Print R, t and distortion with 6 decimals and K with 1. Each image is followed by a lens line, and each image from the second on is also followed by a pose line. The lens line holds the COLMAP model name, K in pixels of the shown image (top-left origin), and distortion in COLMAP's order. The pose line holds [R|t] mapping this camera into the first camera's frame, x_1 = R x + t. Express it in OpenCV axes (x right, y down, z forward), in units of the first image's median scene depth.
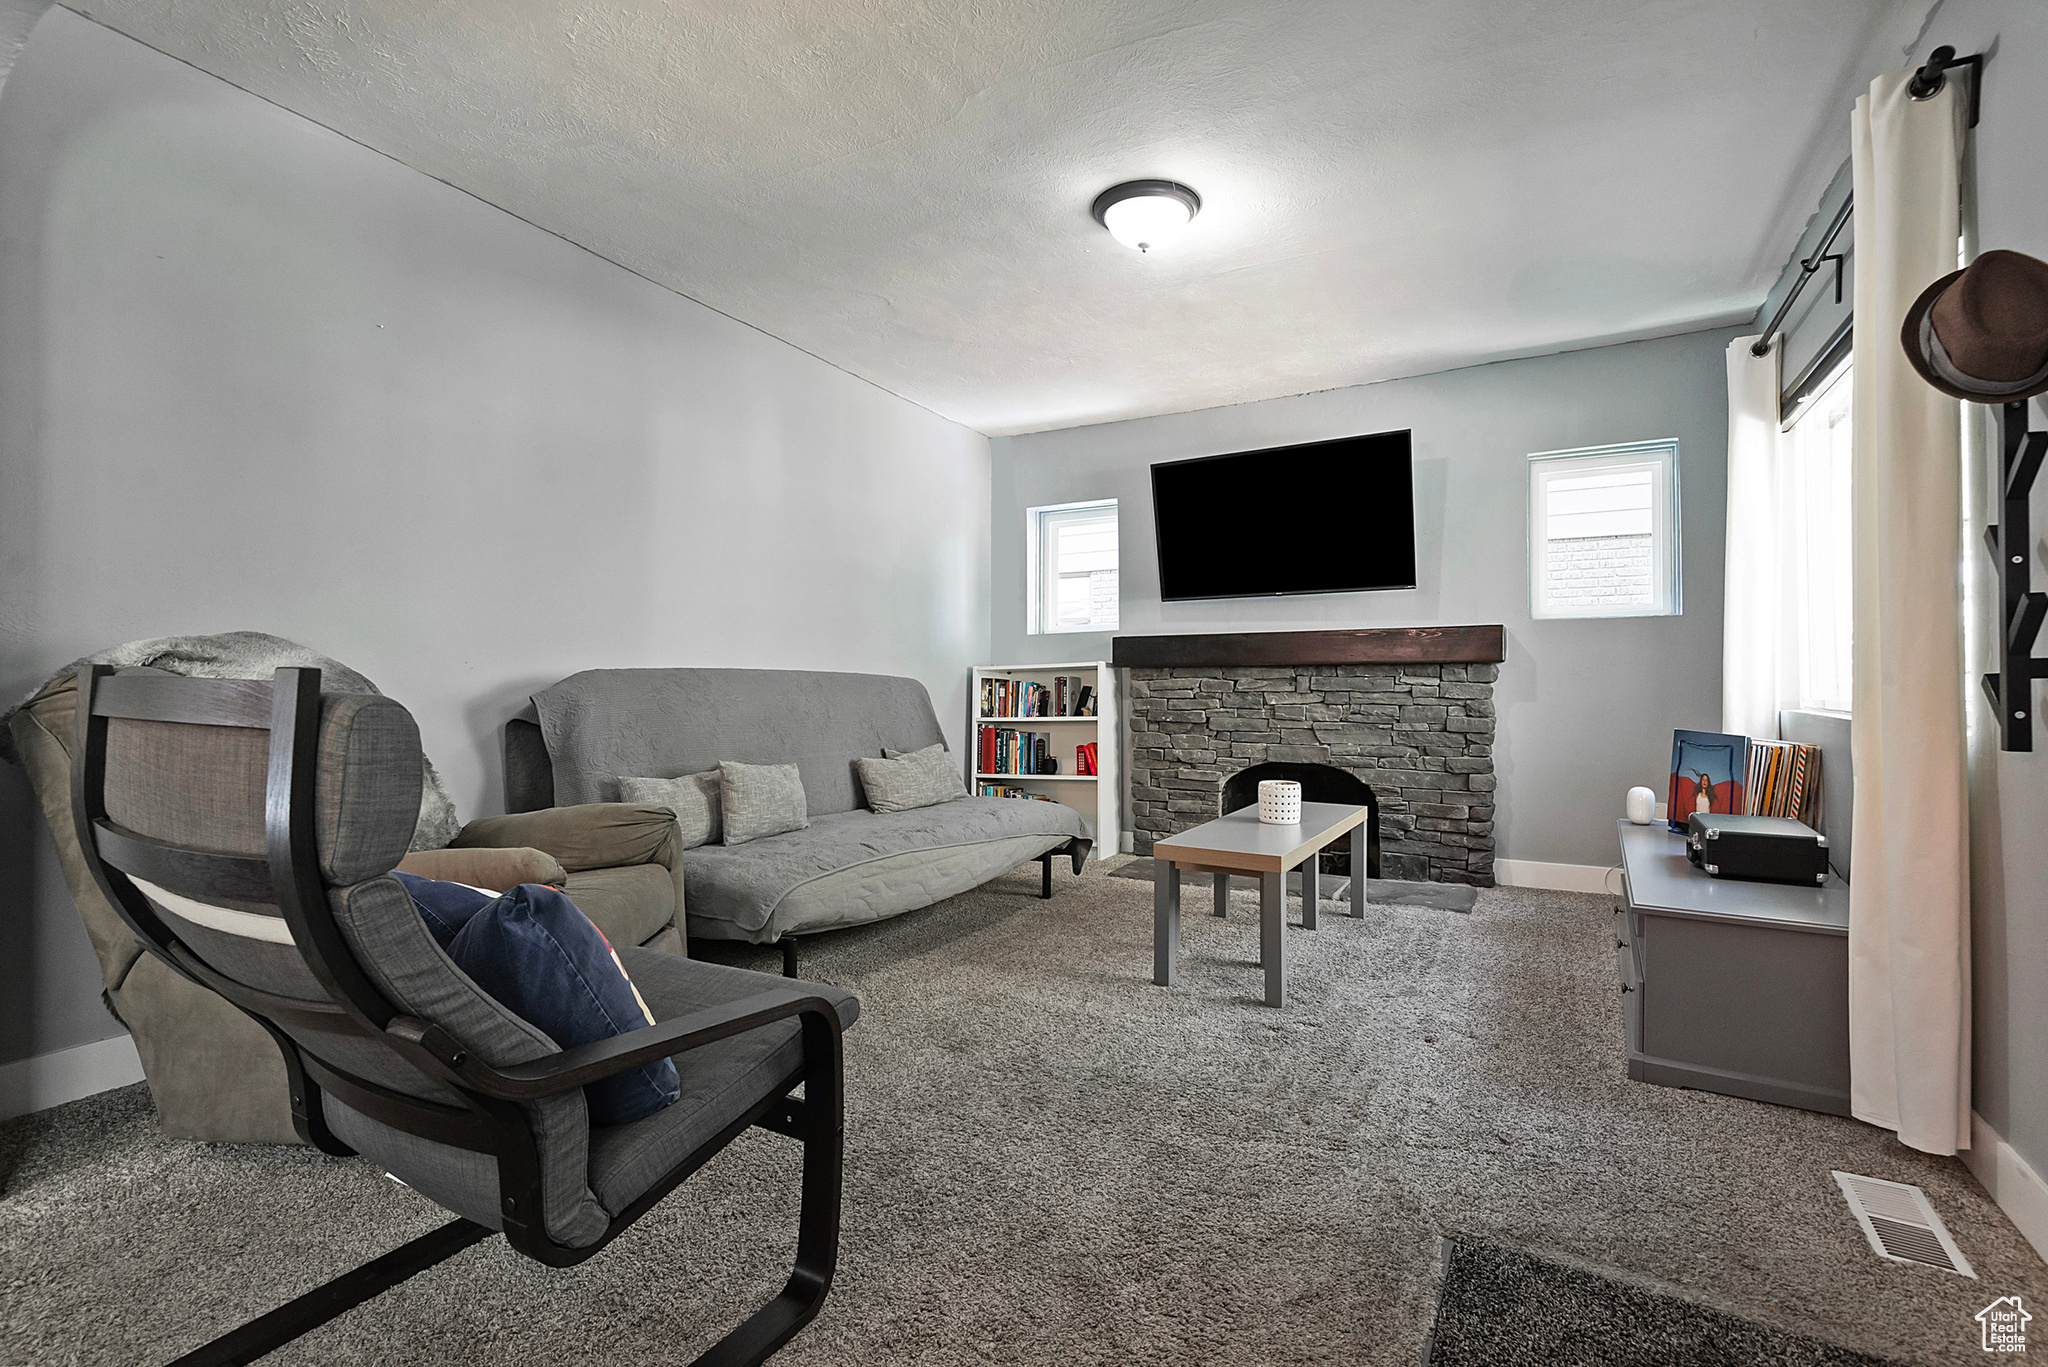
lens RADIAL K [[943.4, 0, 1038.7], [0, 943.4, 666.0], [0, 0, 1]] dist [0.004929, -0.000088]
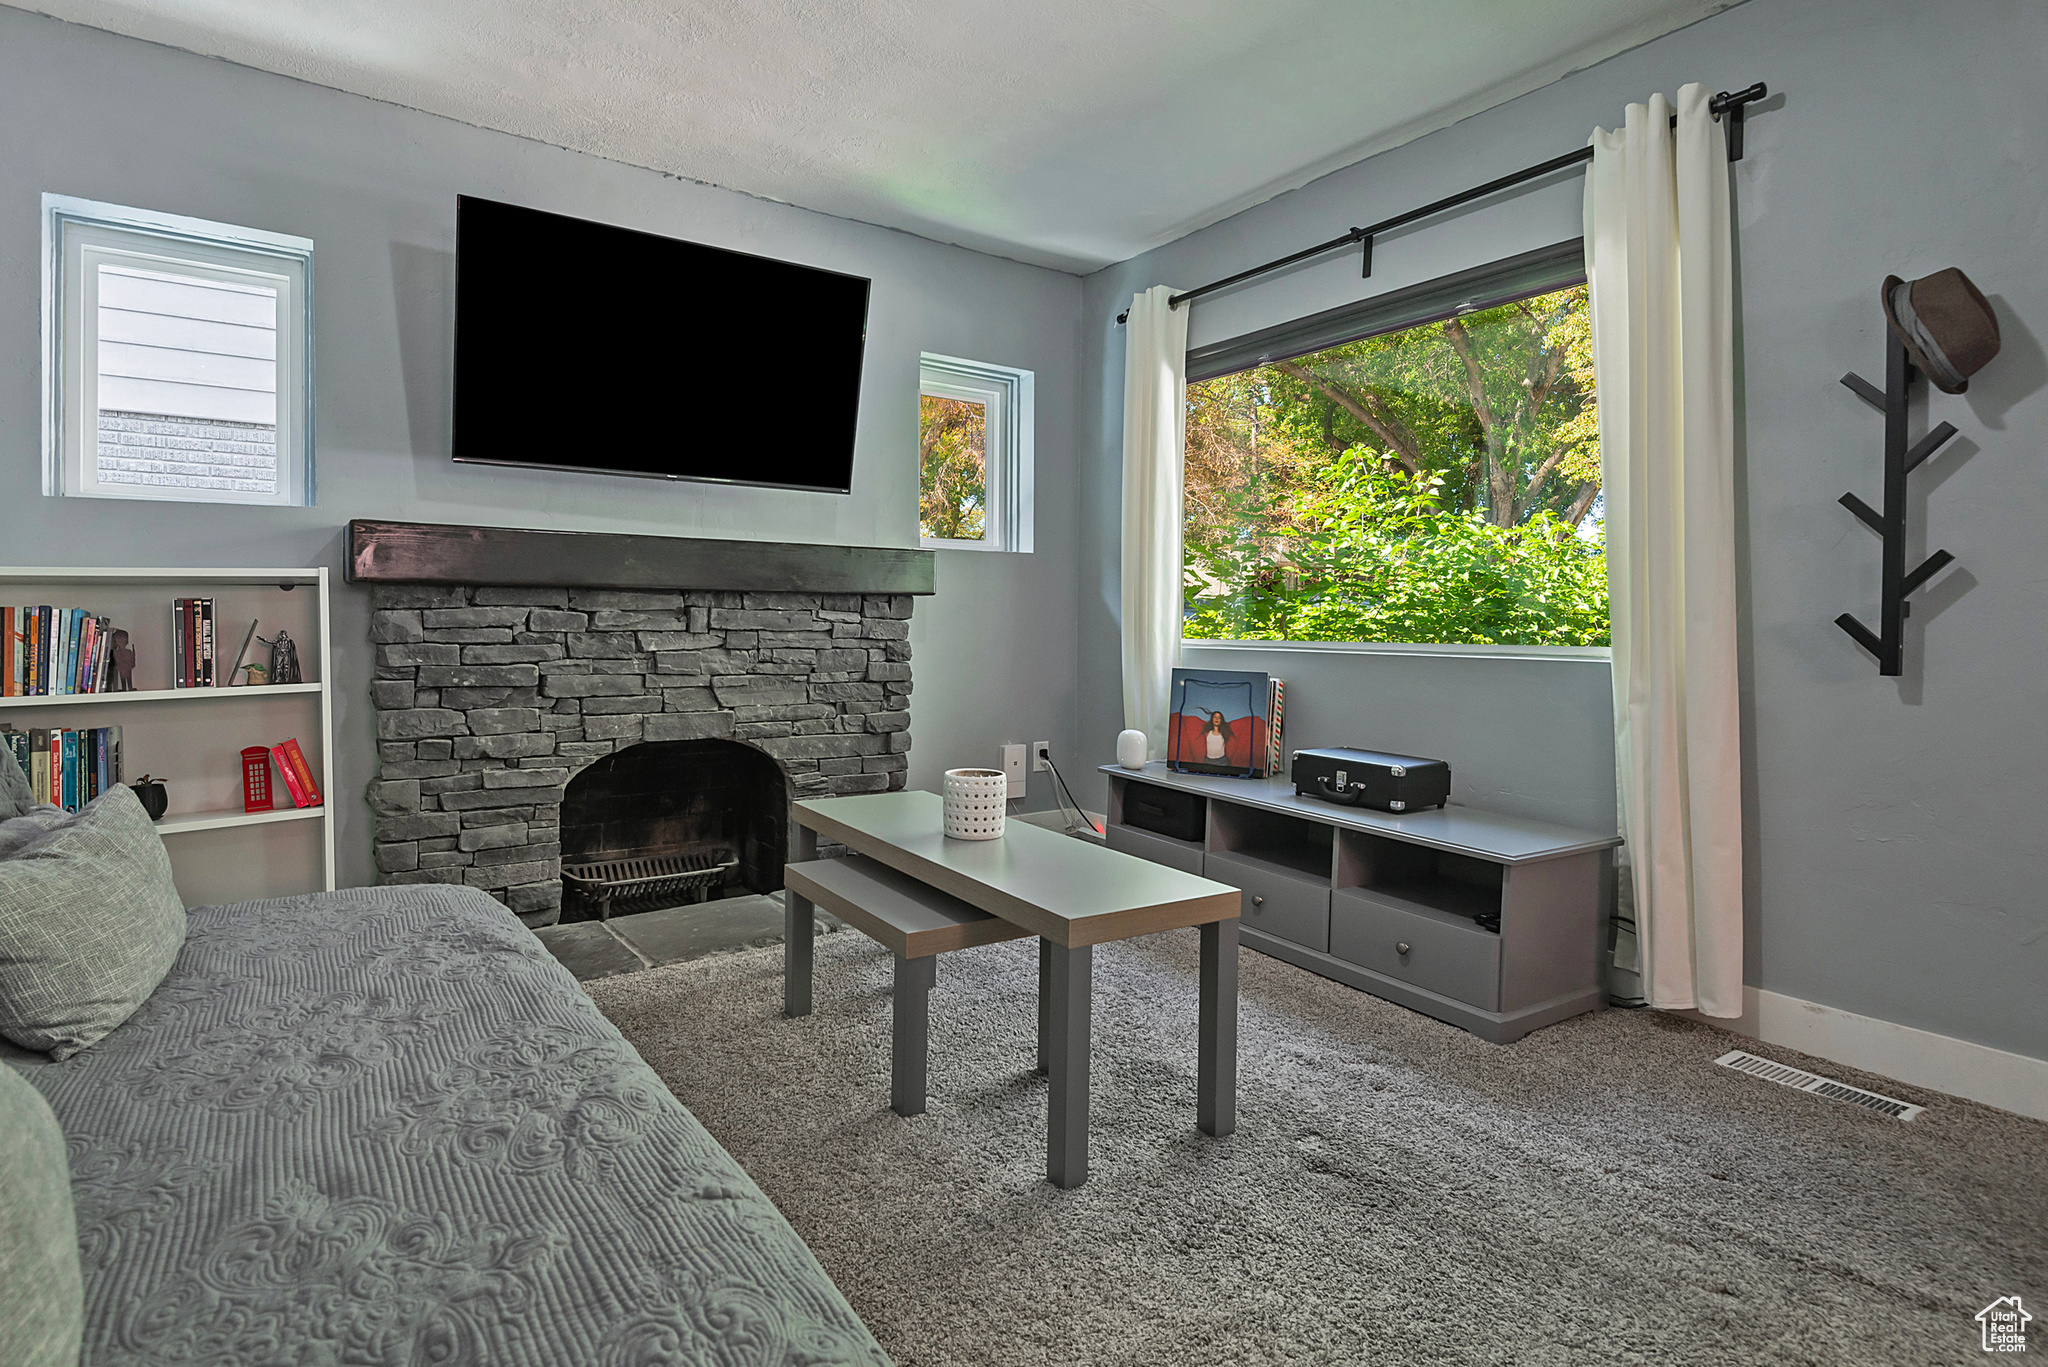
lens RADIAL K [[986.3, 0, 938.5], [0, 986.3, 640.5], [0, 0, 1]] dist [0.000840, -0.000133]
pose [[0.472230, -0.009269, 0.881426, -0.257042], [-0.021444, 0.999528, 0.022000, 0.015689], [-0.881214, -0.029290, 0.471809, 0.548367]]
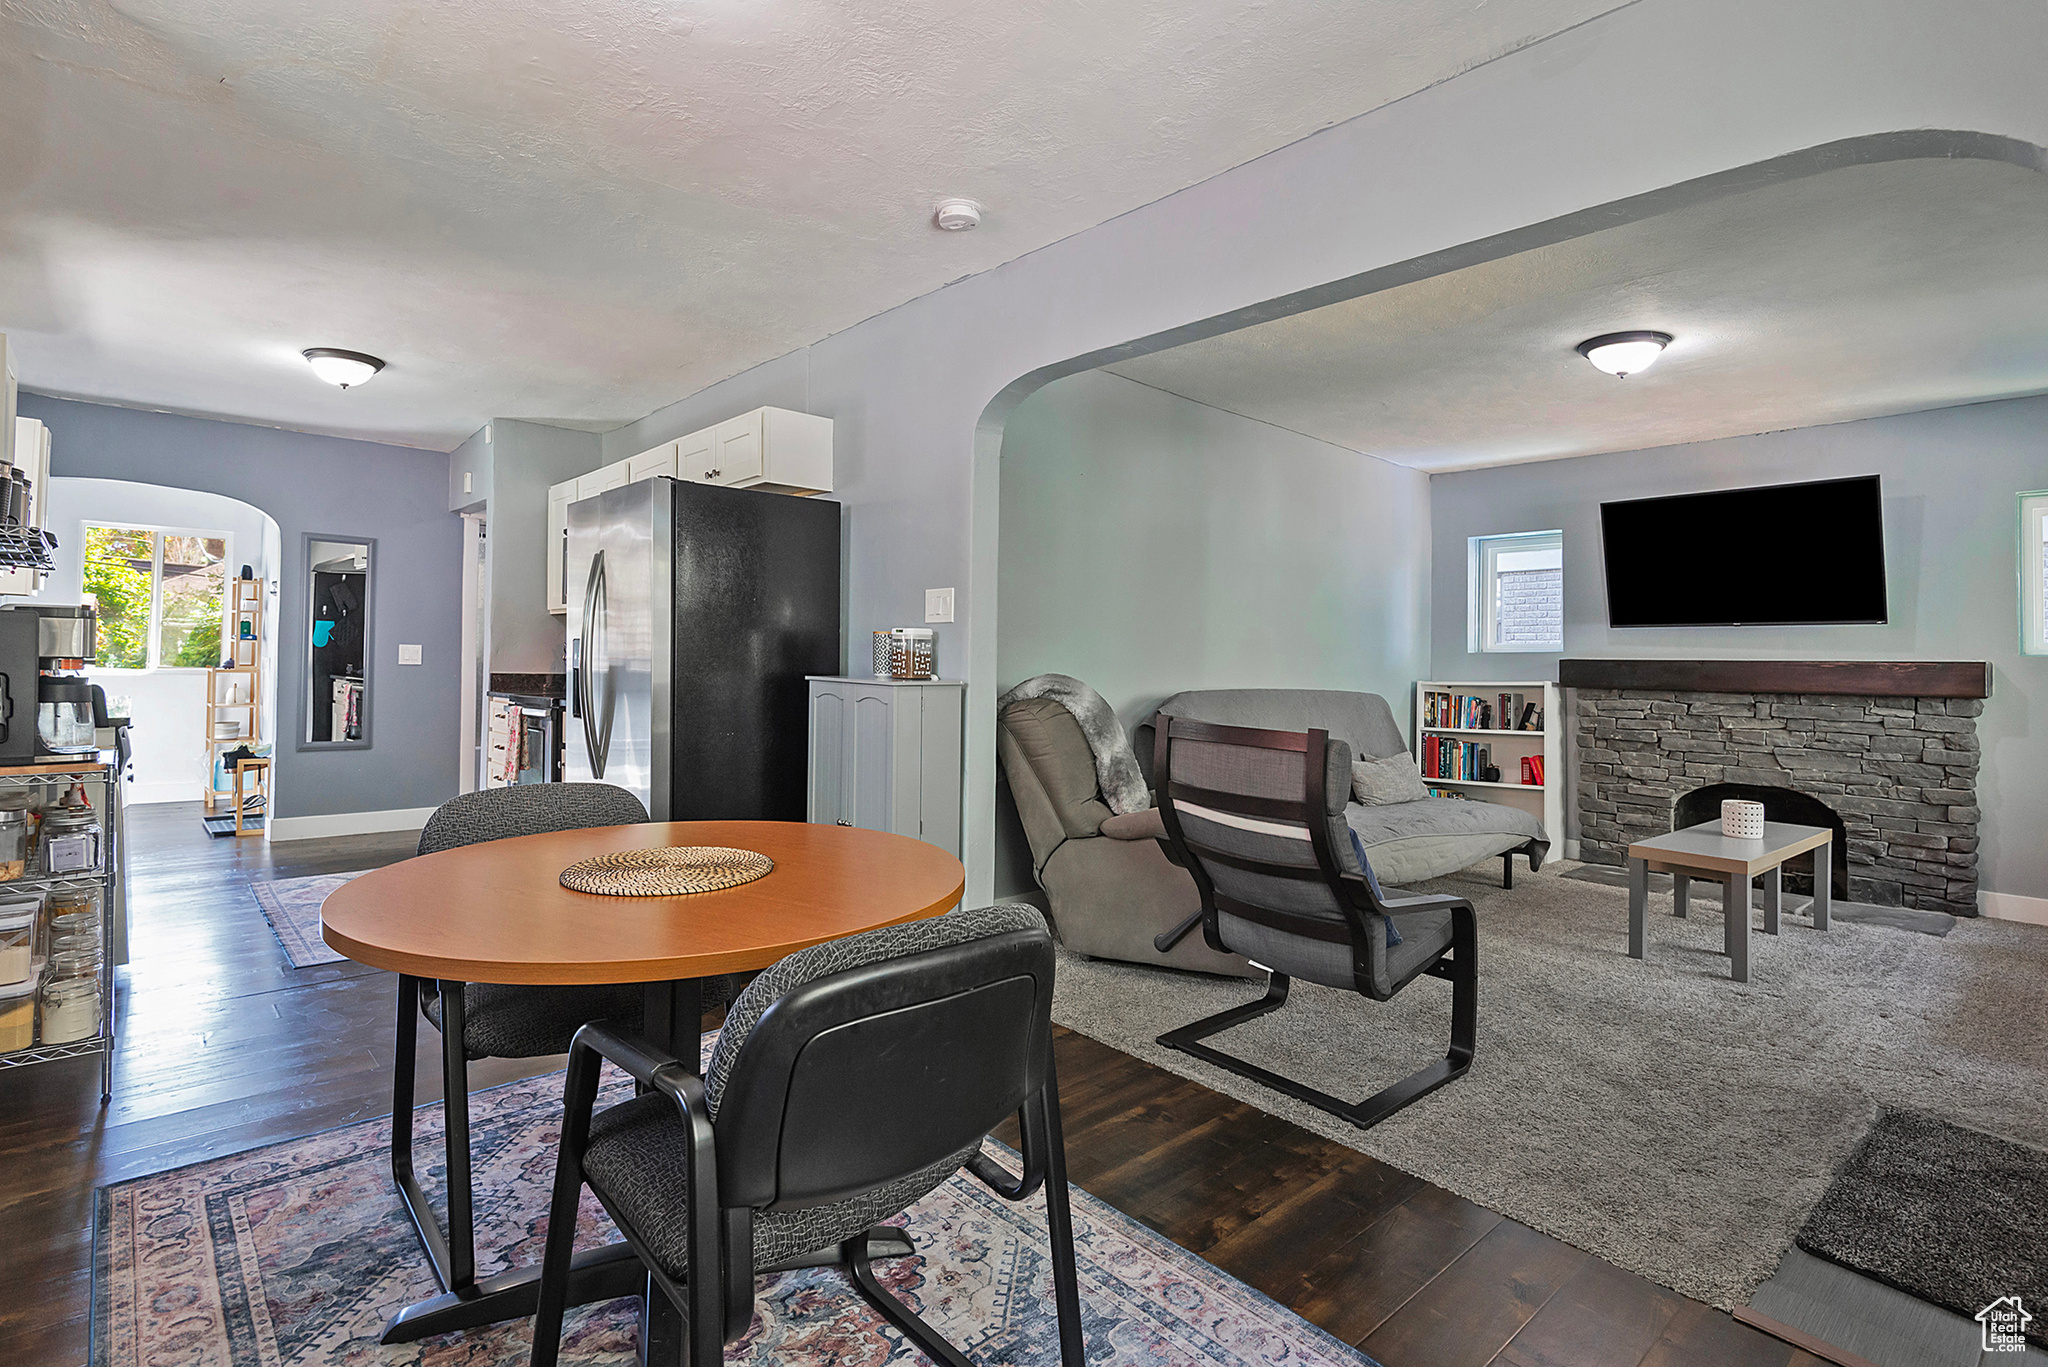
lens RADIAL K [[1047.7, 0, 999.7], [0, 1047.7, 609.4], [0, 0, 1]] dist [-0.030726, -0.000208]
pose [[0.937718, 0.007374, -0.347318, -0.125717], [-0.019433, 0.999323, -0.031248, -0.042935], [0.346852, 0.036052, 0.937227, -0.393451]]
